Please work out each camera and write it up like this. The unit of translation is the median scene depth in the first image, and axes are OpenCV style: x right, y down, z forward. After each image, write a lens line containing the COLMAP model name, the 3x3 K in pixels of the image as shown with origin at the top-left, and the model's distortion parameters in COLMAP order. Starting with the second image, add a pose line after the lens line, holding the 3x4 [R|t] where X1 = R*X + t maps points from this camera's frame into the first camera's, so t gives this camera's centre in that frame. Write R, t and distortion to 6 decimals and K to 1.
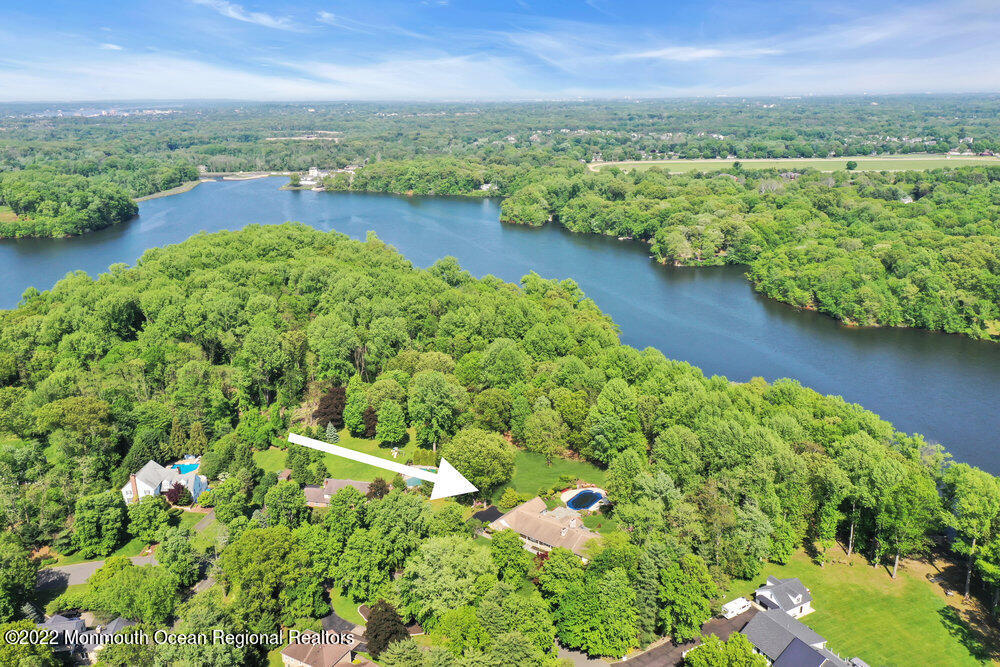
lens RADIAL K [[787.7, 0, 497.0], [0, 787.7, 329.1], [0, 0, 1]] dist [0.015448, -0.011416]
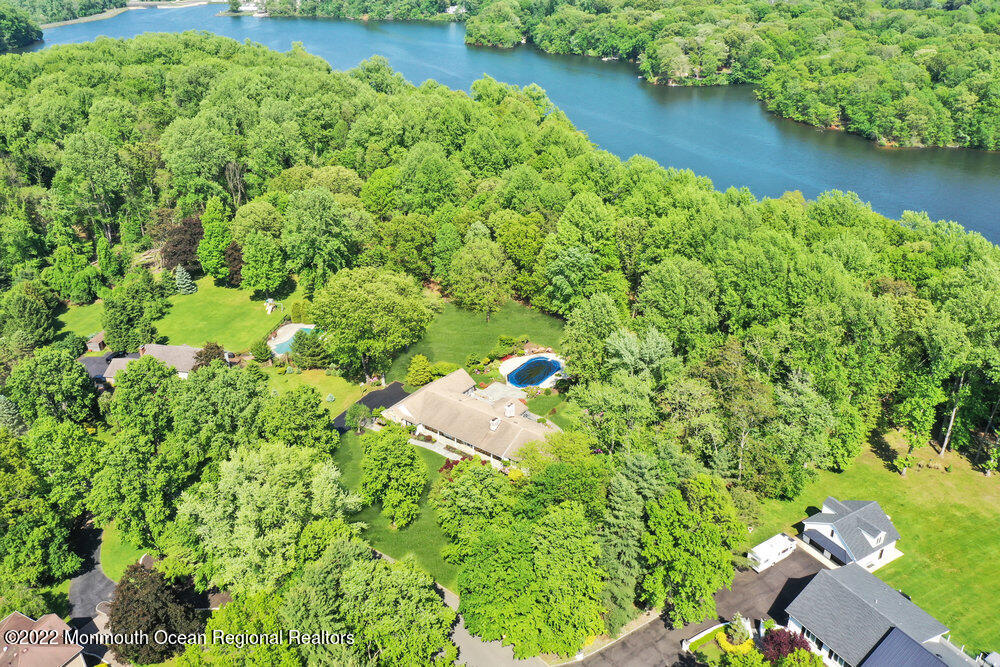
lens RADIAL K [[787.7, 0, 497.0], [0, 787.7, 329.1], [0, 0, 1]] dist [0.015448, -0.011416]
pose [[0.999780, -0.010310, 0.018280, 0.062355], [0.006967, 0.984662, 0.174332, 0.059121], [-0.019797, -0.174166, 0.984517, 0.320754]]
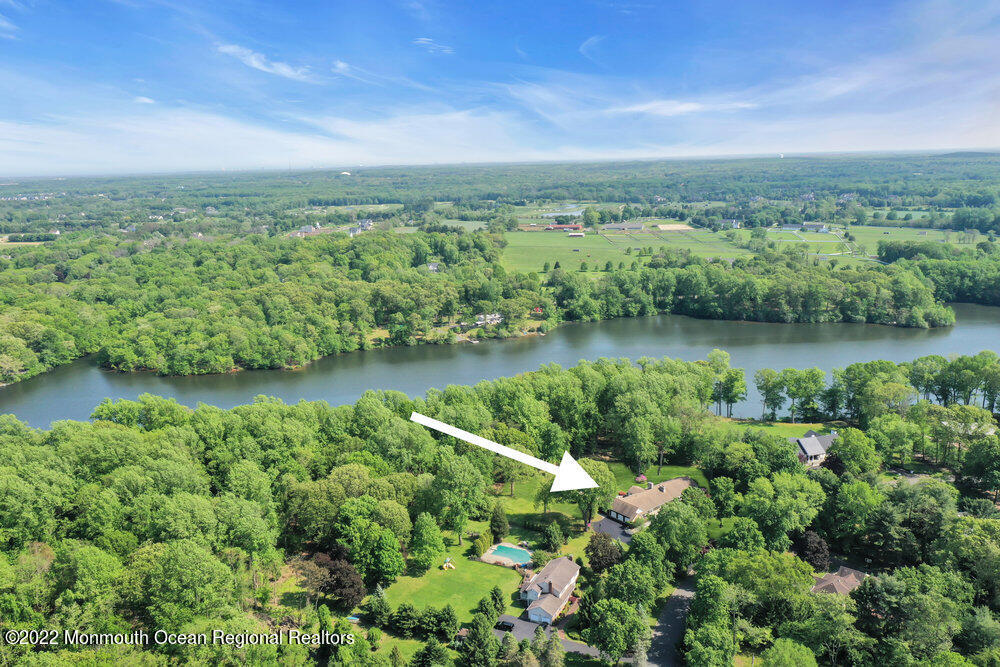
lens RADIAL K [[787.7, 0, 497.0], [0, 787.7, 329.1], [0, 0, 1]] dist [0.015448, -0.011416]
pose [[0.221772, -0.197433, 0.954902, -0.938929], [0.301682, 0.945133, 0.125349, -0.188386], [-0.927257, 0.260278, 0.269166, 0.686274]]
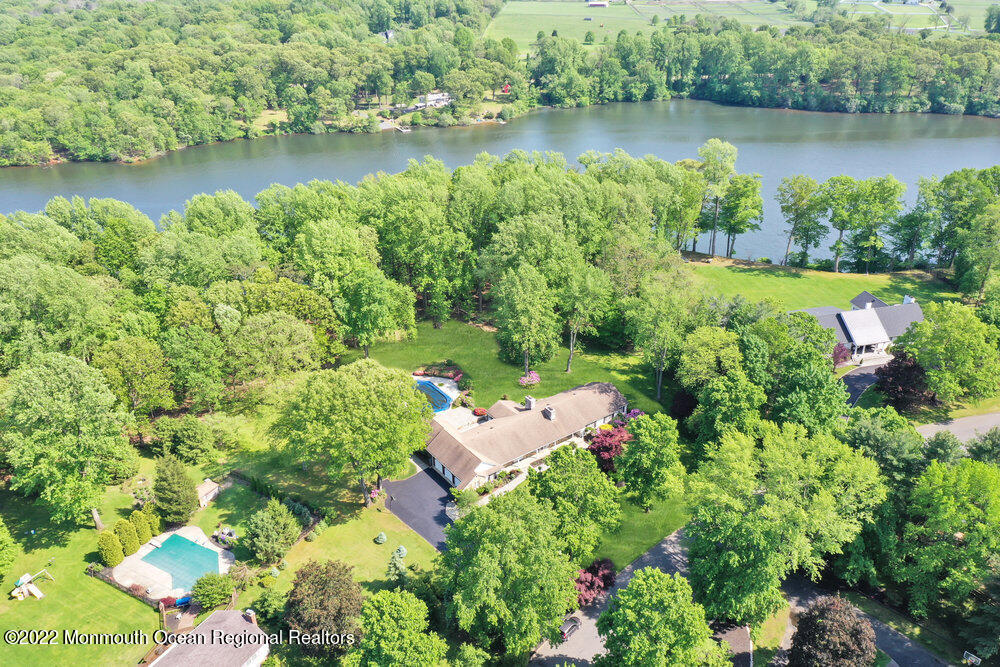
lens RADIAL K [[787.7, 0, 497.0], [0, 787.7, 329.1], [0, 0, 1]] dist [0.015448, -0.011416]
pose [[0.280079, -0.416279, 0.865025, -0.372864], [0.289787, 0.895715, 0.337221, -0.027913], [-0.915194, 0.156224, 0.371503, 0.647810]]
